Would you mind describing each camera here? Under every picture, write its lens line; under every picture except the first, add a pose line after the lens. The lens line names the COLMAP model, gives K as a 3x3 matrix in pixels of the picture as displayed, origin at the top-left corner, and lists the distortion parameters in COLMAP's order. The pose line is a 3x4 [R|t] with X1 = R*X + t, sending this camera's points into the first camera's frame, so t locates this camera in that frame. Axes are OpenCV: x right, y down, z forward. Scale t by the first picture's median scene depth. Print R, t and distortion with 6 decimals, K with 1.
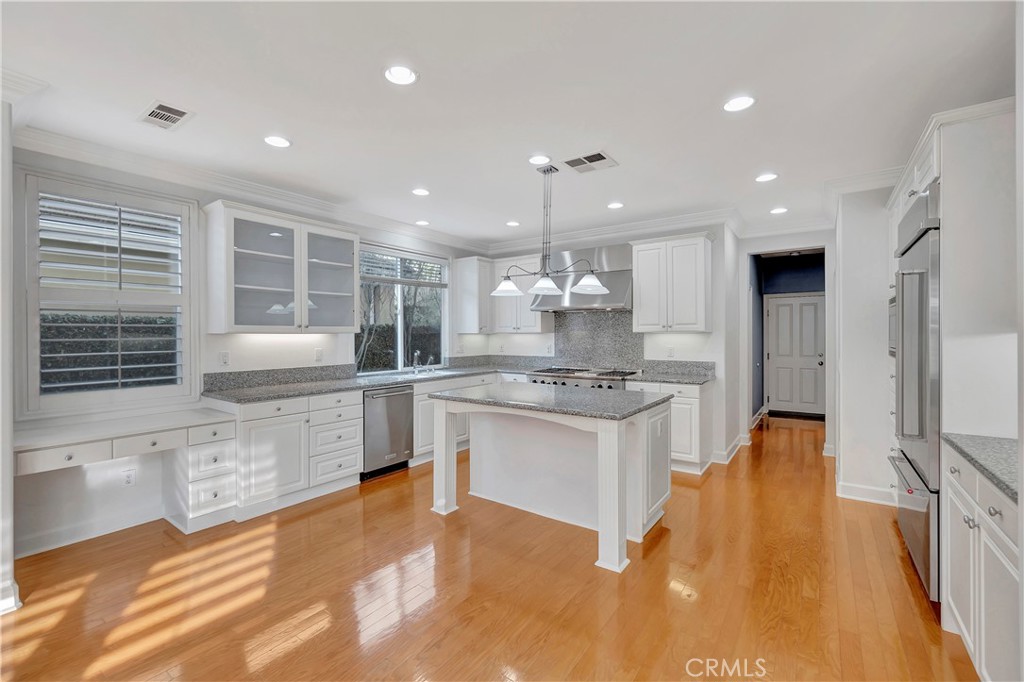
lens RADIAL K [[444.1, 0, 505.9], [0, 444.1, 340.1], [0, 0, 1]] dist [-0.003266, 0.000098]
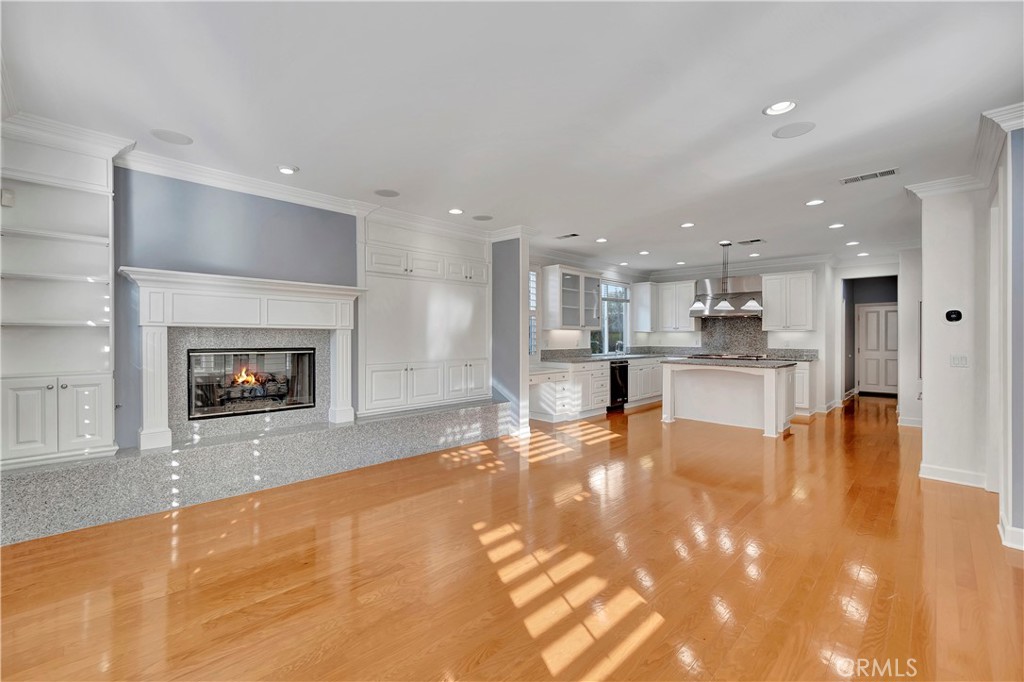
lens RADIAL K [[444.1, 0, 505.9], [0, 444.1, 340.1], [0, 0, 1]] dist [-0.003266, 0.000098]
pose [[0.988369, 0.006809, -0.151922, -0.354998], [-0.007550, 0.999962, -0.004299, 0.027454], [0.151887, 0.005396, 0.988383, -0.667330]]
